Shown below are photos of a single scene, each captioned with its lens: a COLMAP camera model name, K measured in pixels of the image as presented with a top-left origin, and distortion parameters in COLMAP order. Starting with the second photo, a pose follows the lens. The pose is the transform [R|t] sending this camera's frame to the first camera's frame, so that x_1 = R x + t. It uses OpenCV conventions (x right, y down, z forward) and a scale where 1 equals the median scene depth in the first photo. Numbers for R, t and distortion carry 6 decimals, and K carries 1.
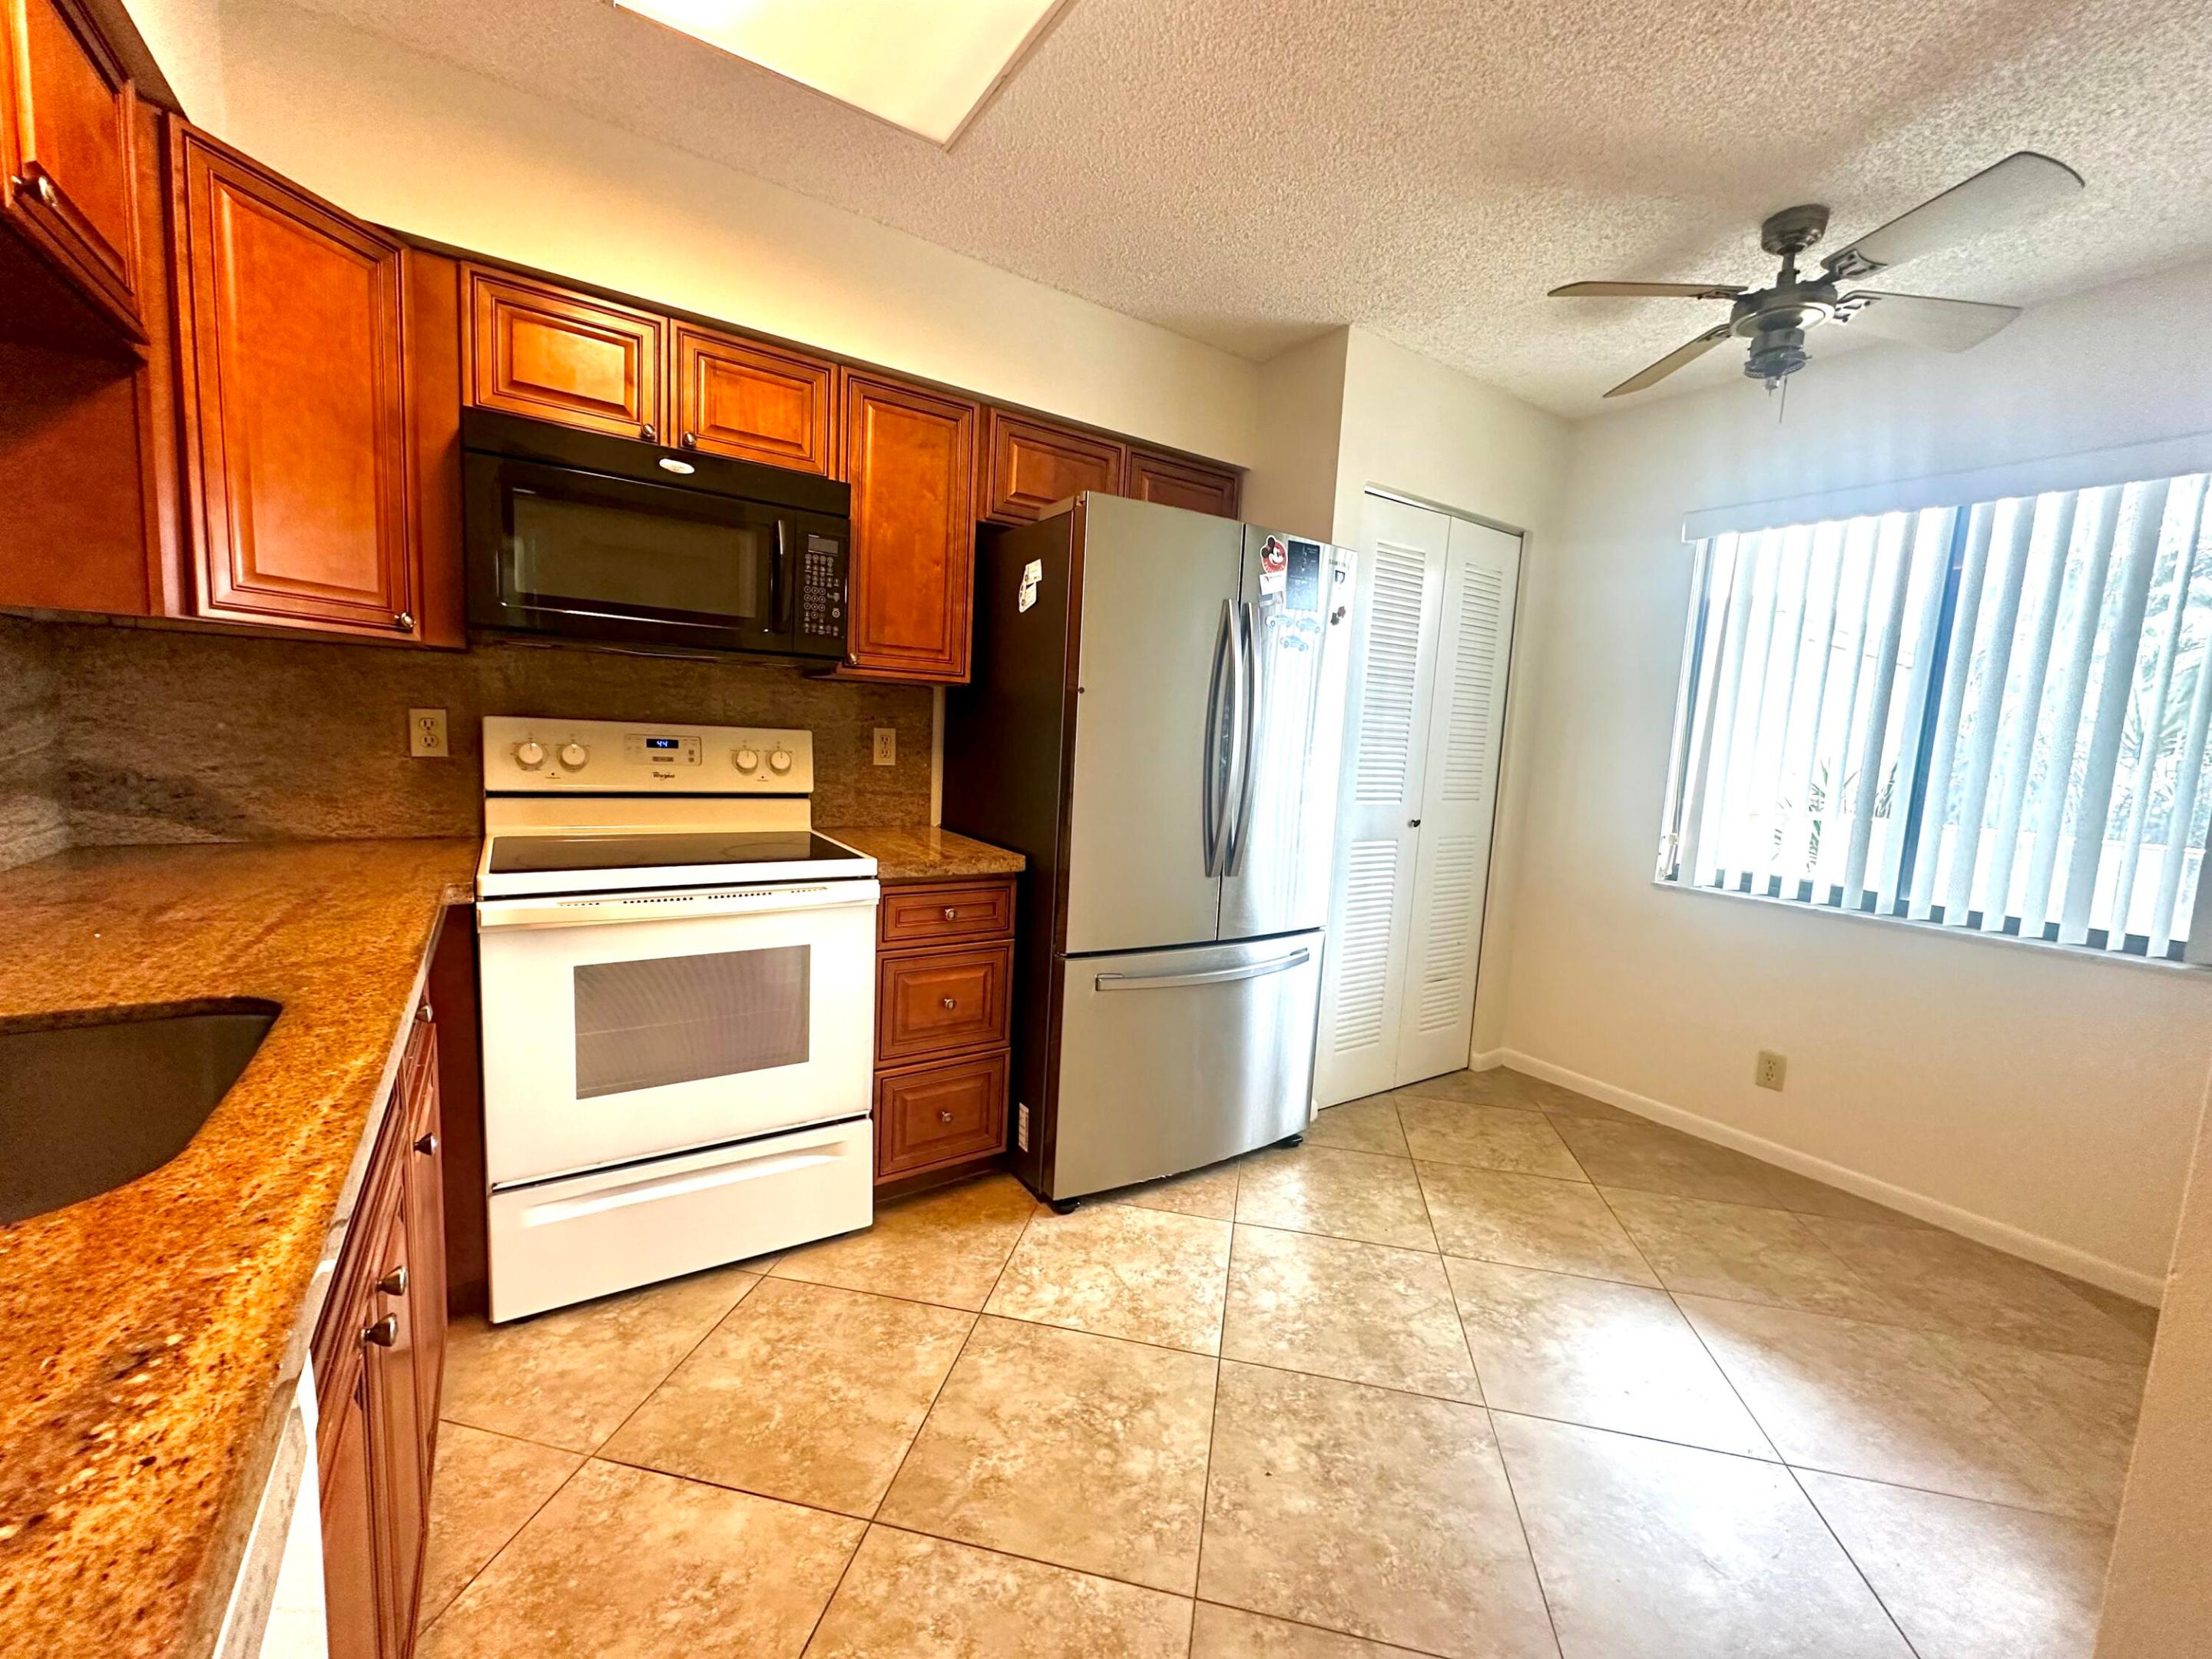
lens RADIAL K [[876.0, 0, 1106.0], [0, 876.0, 829.5], [0, 0, 1]] dist [-0.001887, 0.000403]
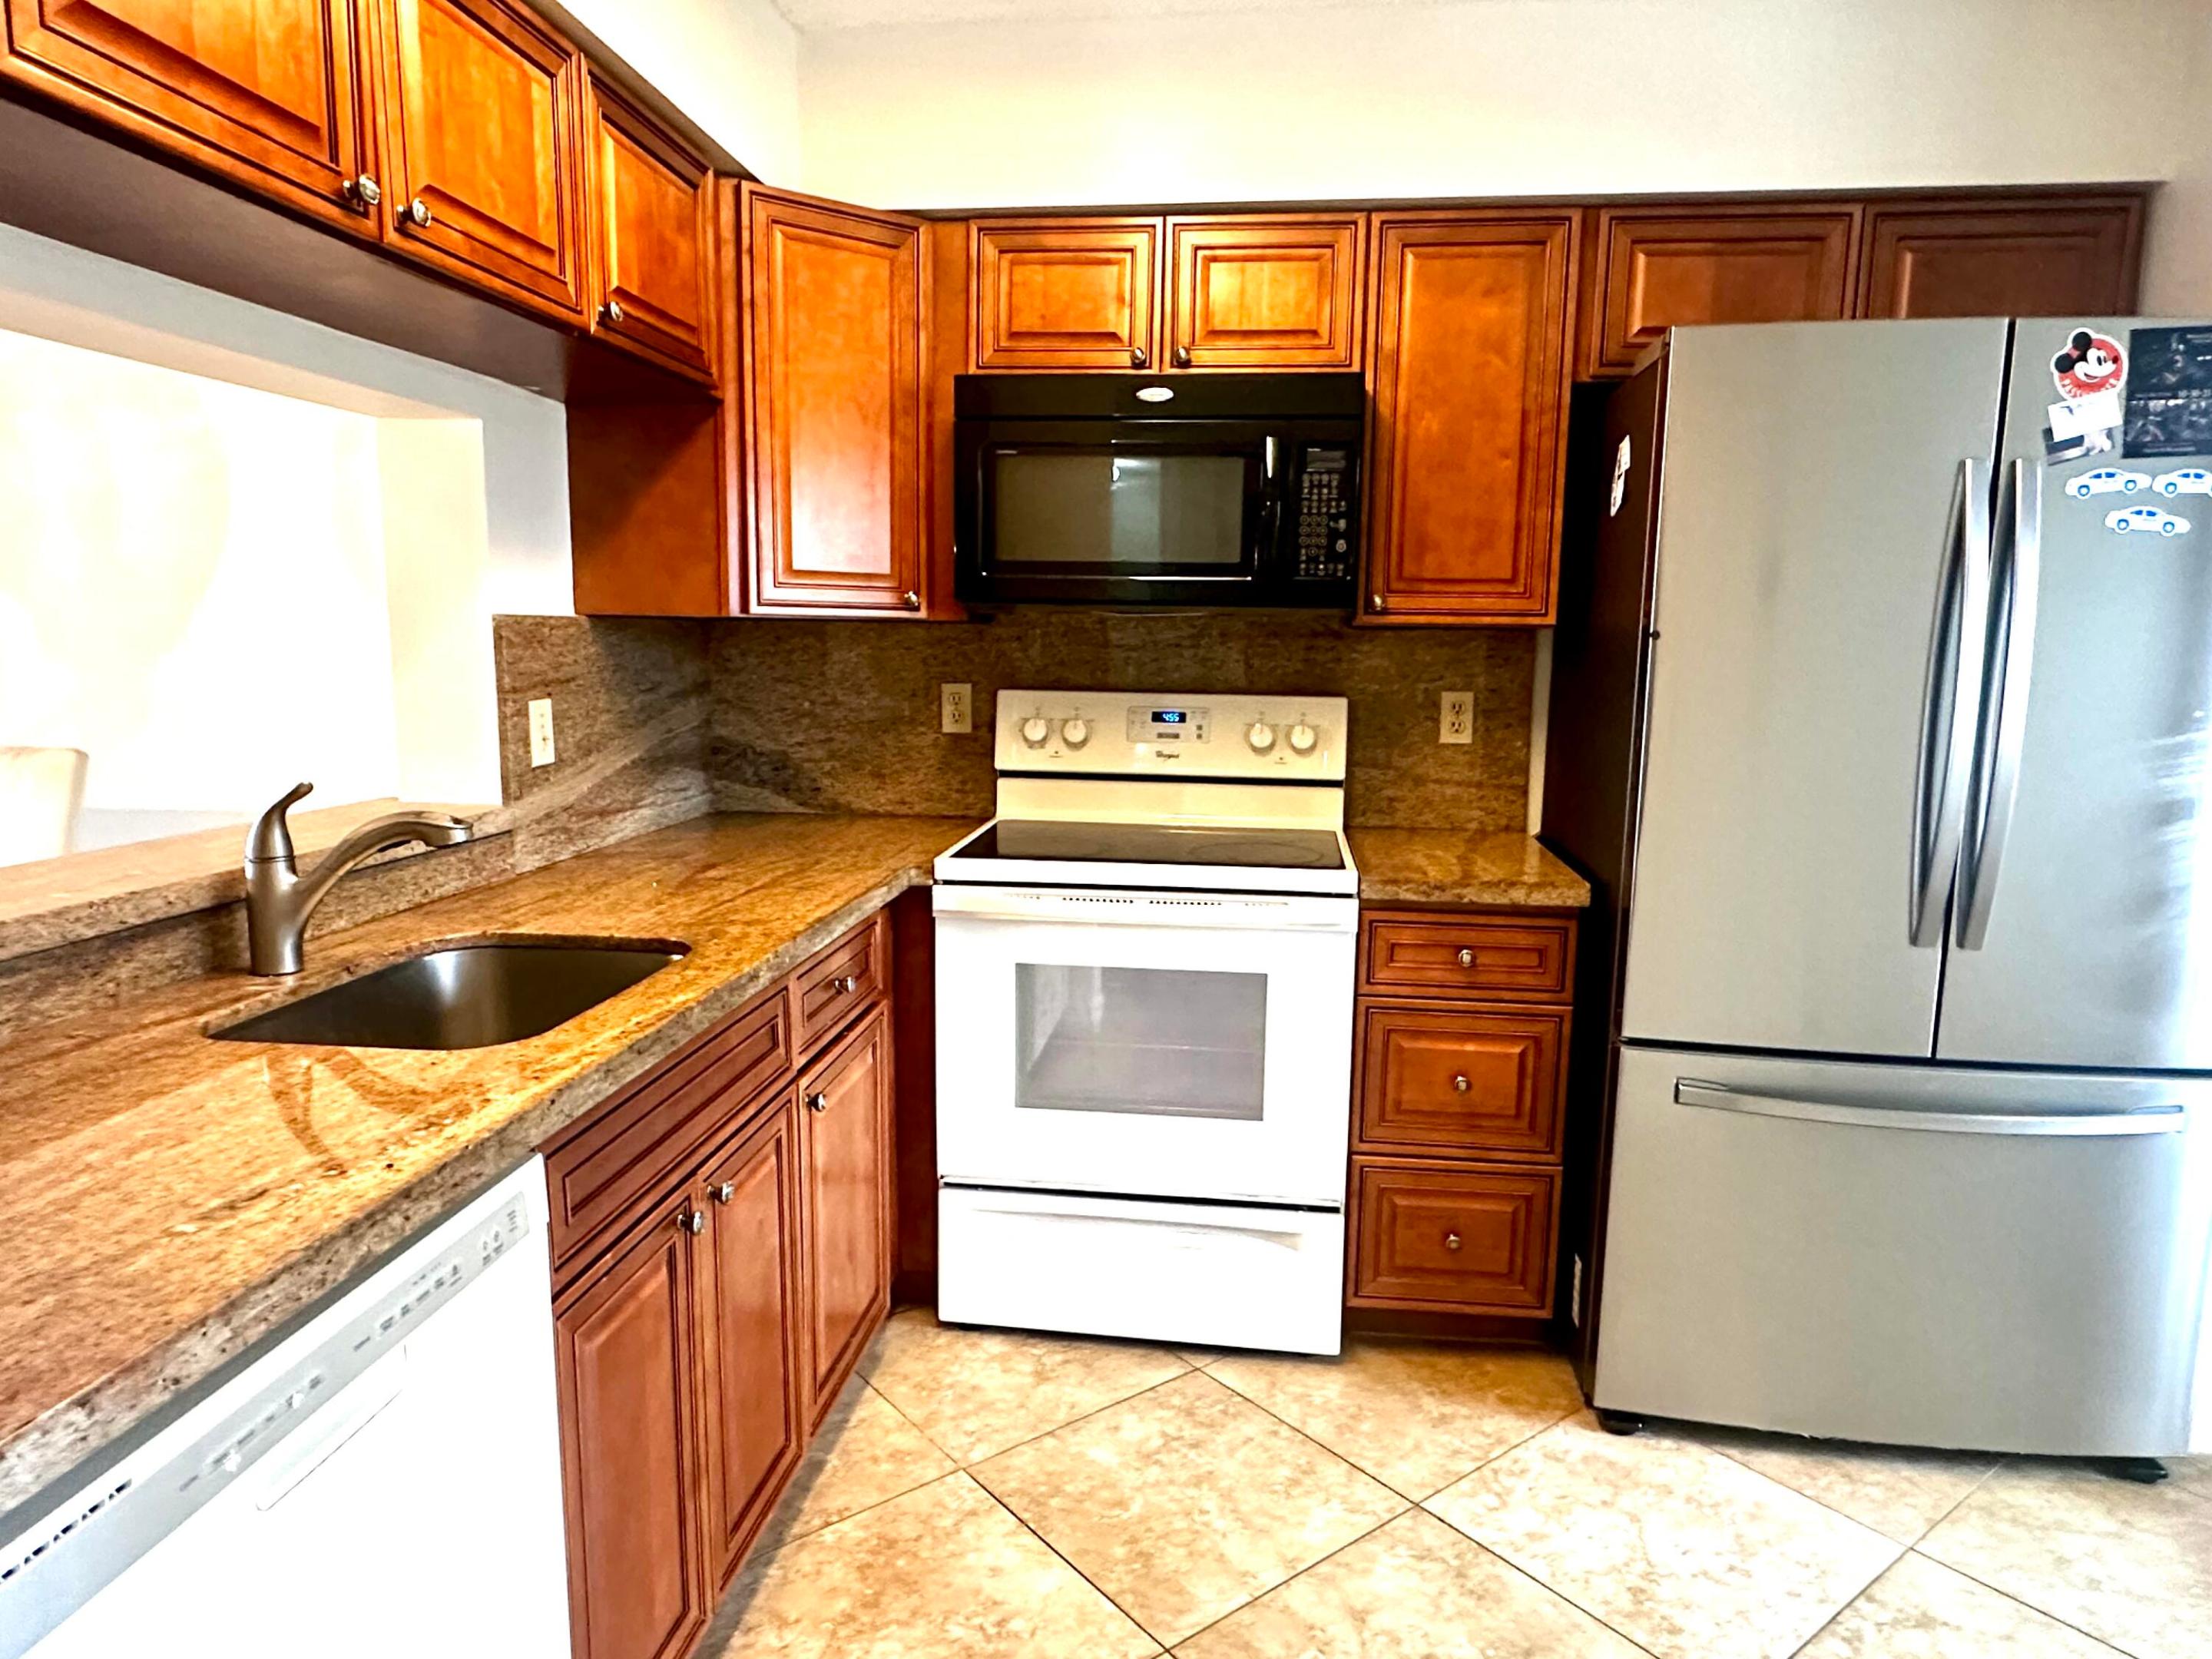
lens RADIAL K [[1360.6, 0, 1104.2], [0, 1360.6, 841.1], [0, 0, 1]] dist [-0.002407, 0.000779]
pose [[0.759246, 0.056537, -0.648344, 0.324097], [-0.049912, 0.998344, 0.028607, -0.015325], [0.648887, 0.010640, 0.760810, -0.029836]]
